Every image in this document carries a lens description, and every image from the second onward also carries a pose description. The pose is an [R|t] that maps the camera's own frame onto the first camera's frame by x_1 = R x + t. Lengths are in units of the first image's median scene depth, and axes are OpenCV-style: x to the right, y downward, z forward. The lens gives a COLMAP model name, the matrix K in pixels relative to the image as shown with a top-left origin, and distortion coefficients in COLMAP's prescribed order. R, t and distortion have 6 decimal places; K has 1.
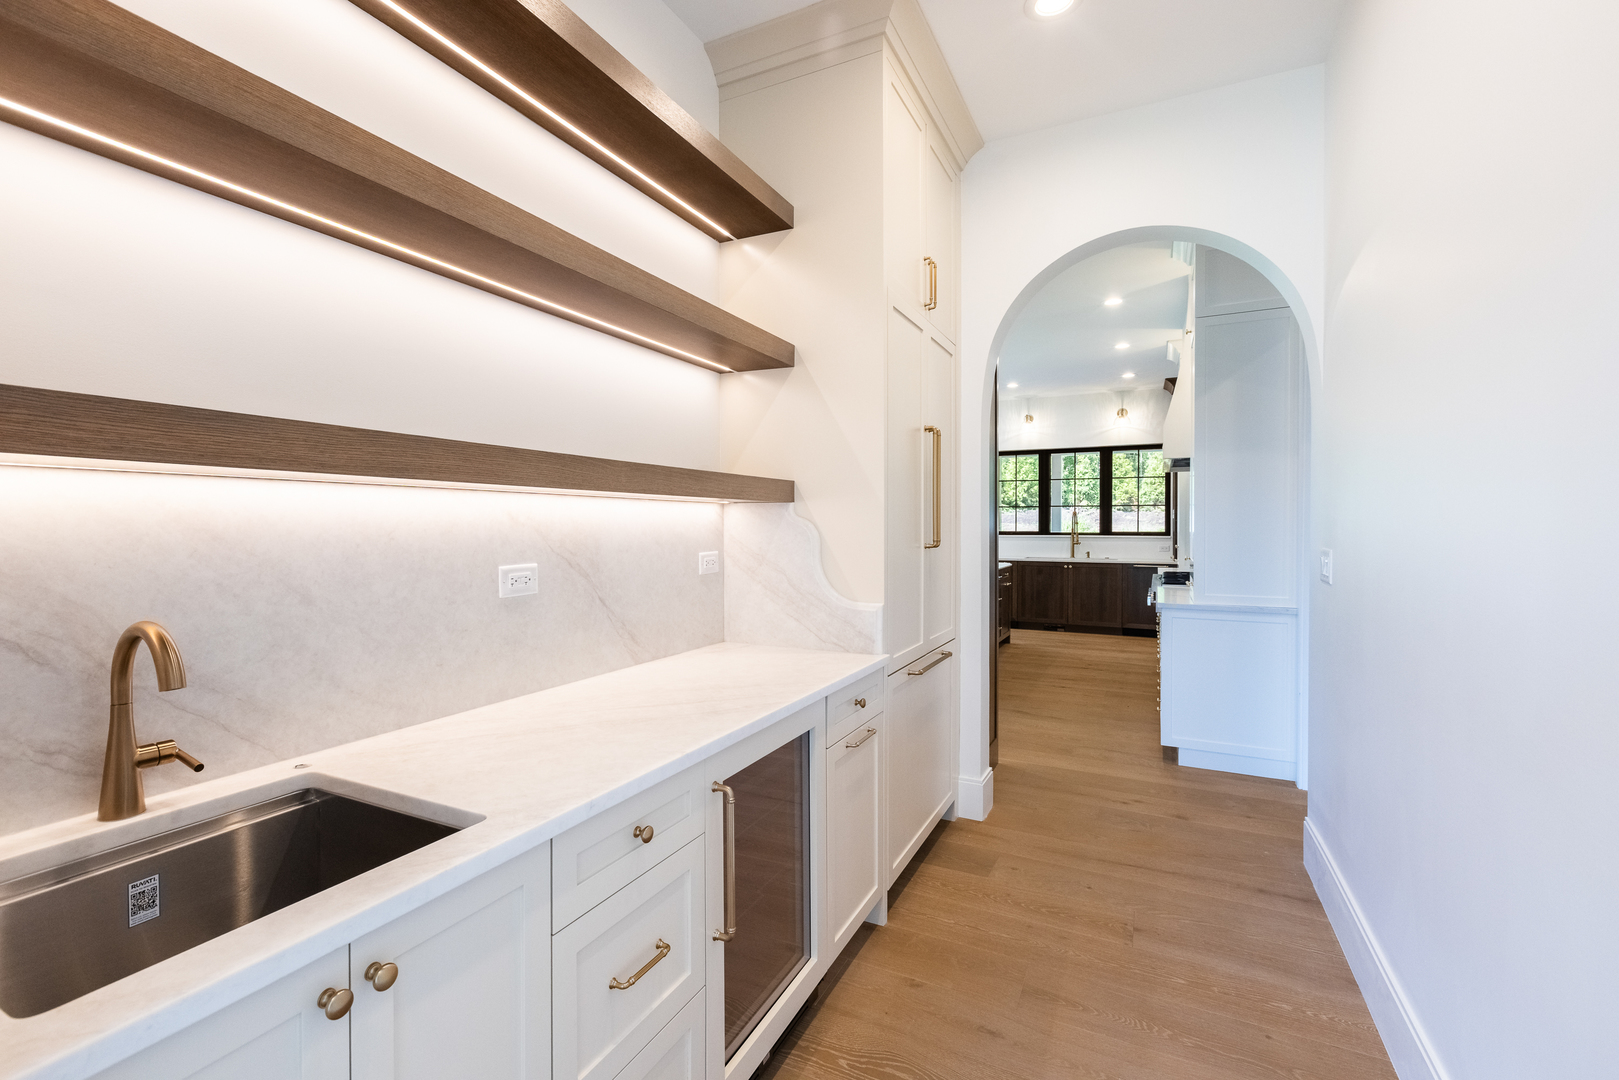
lens RADIAL K [[721.6, 0, 789.2], [0, 721.6, 534.9], [0, 0, 1]] dist [-0.002481, 0.001695]
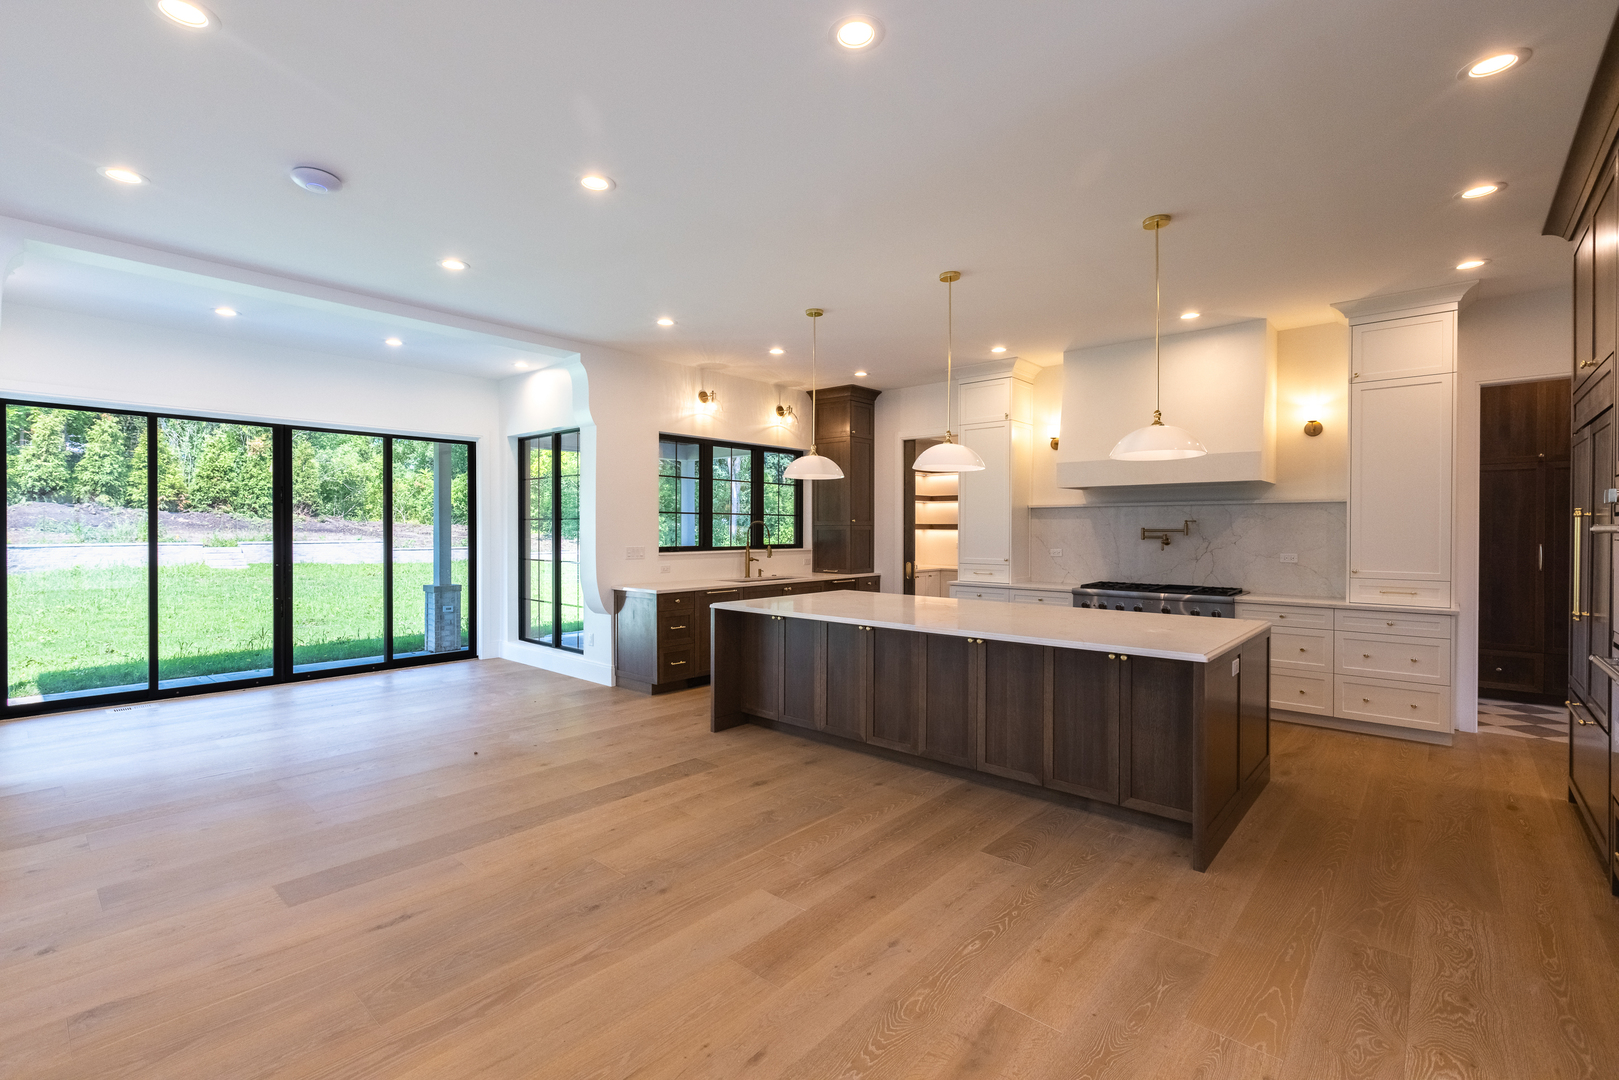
lens RADIAL K [[721.6, 0, 784.5], [0, 721.6, 532.7], [0, 0, 1]] dist [-0.002481, 0.001695]
pose [[0.266570, -0.004235, 0.963806, -0.383820], [0.010763, 0.999941, 0.001417, -0.020039], [-0.963756, 0.009995, 0.266600, 0.747472]]
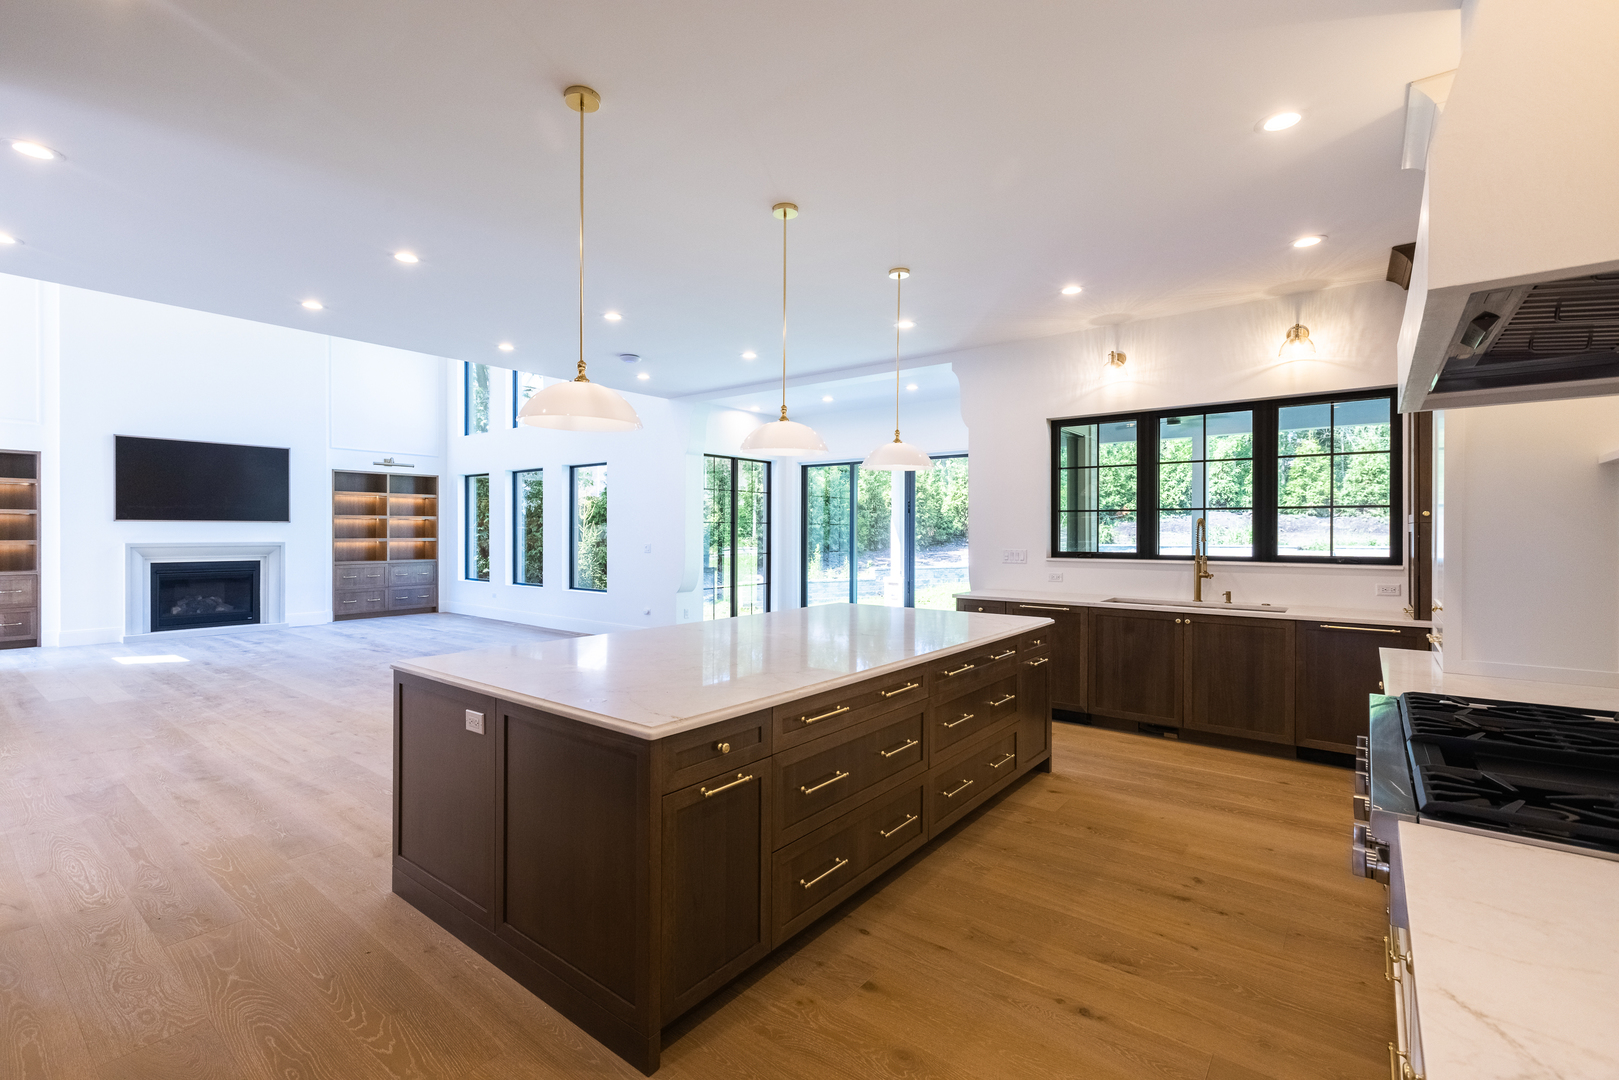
lens RADIAL K [[721.6, 0, 779.0], [0, 721.6, 535.2], [0, 0, 1]] dist [-0.002481, 0.001695]
pose [[0.978089, 0.002942, -0.208165, 0.194258], [-0.004640, 0.999960, -0.007666, -0.014084], [0.208134, 0.008464, 0.978064, 0.392045]]
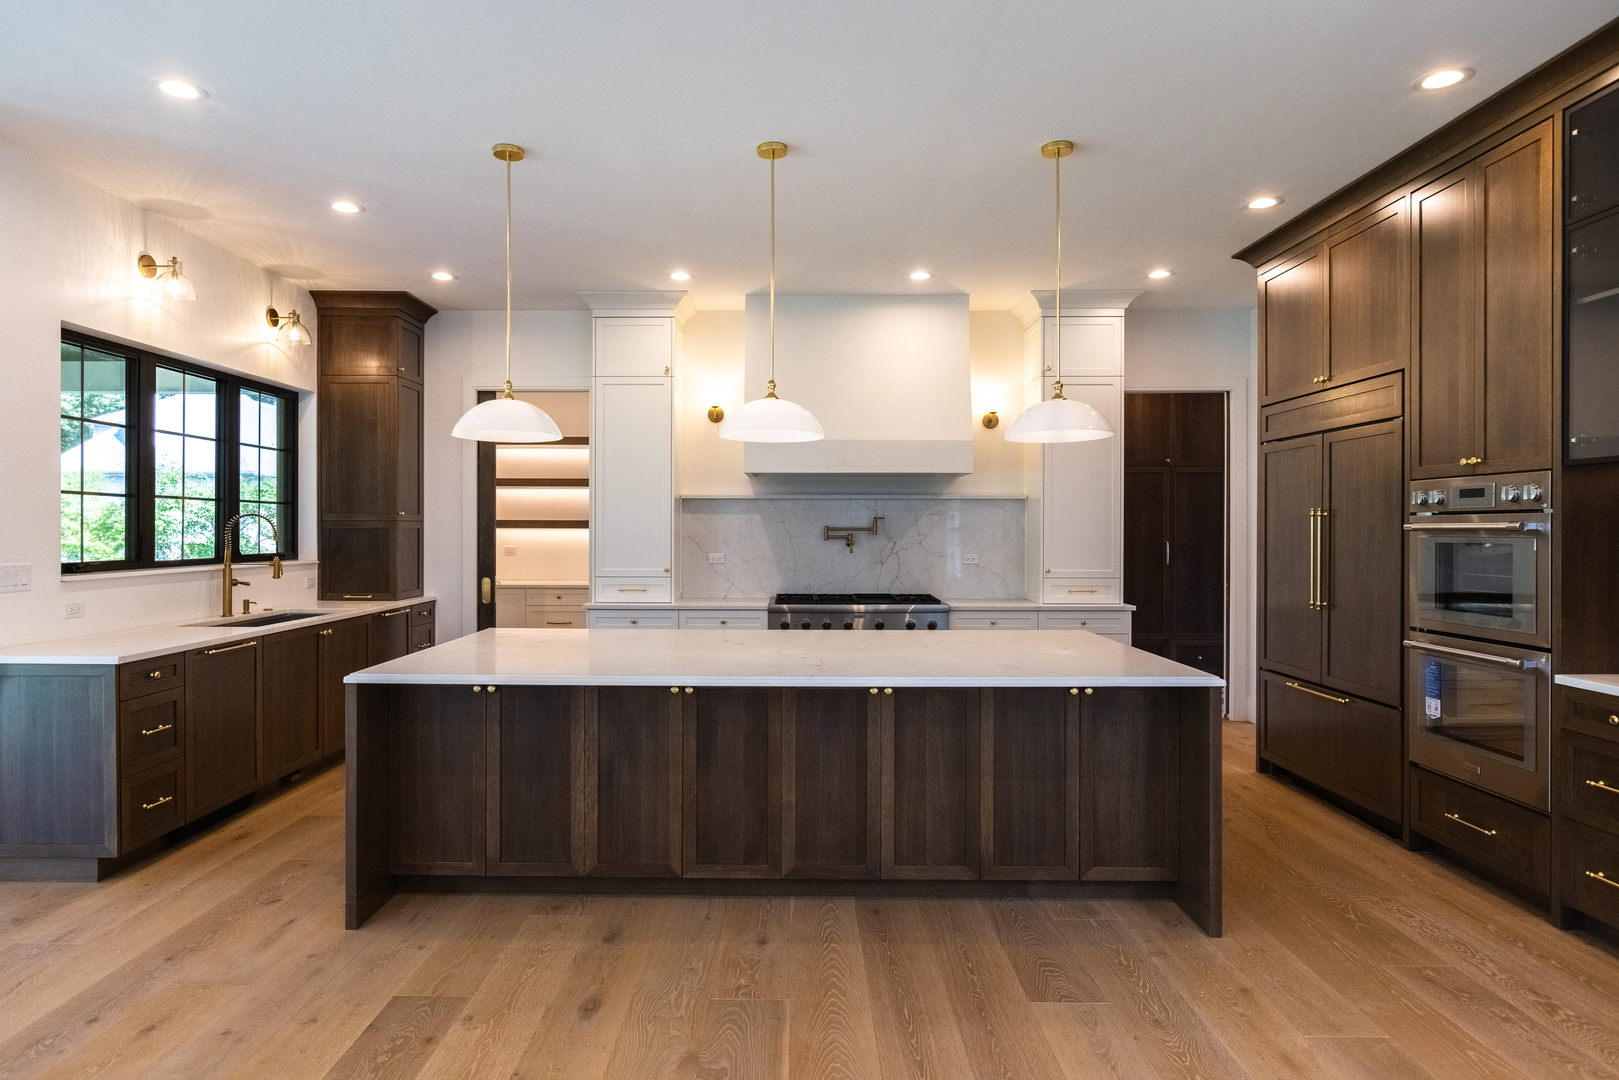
lens RADIAL K [[922.9, 0, 780.3], [0, 922.9, 532.8], [0, 0, 1]] dist [-0.006867, 0.000115]
pose [[-0.440095, -0.004666, 0.897939, -0.260359], [0.009585, 0.999905, 0.009893, -0.022053], [-0.897900, 0.012961, -0.440009, 0.950792]]
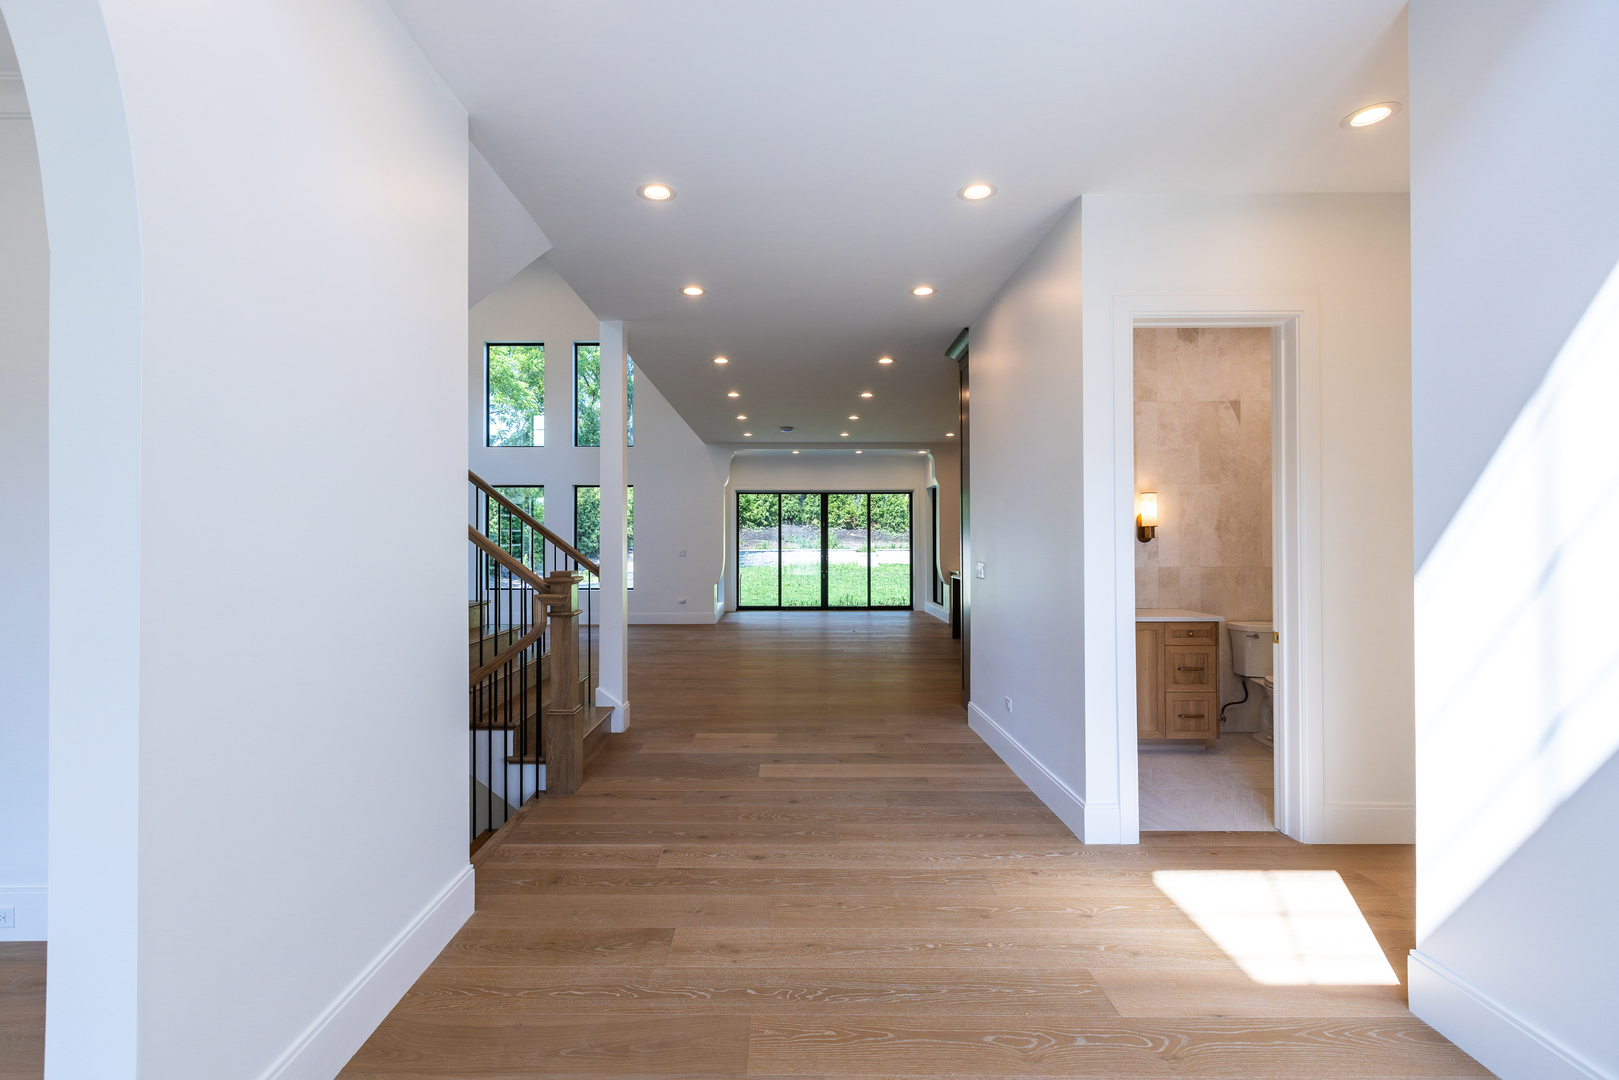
lens RADIAL K [[721.6, 0, 781.6], [0, 721.6, 518.2], [0, 0, 1]] dist [-0.002481, 0.001695]
pose [[0.894172, 0.011478, 0.447575, -0.605941], [0.008425, 0.999063, -0.042453, -0.009127], [-0.447643, 0.041731, 0.893238, 0.073911]]
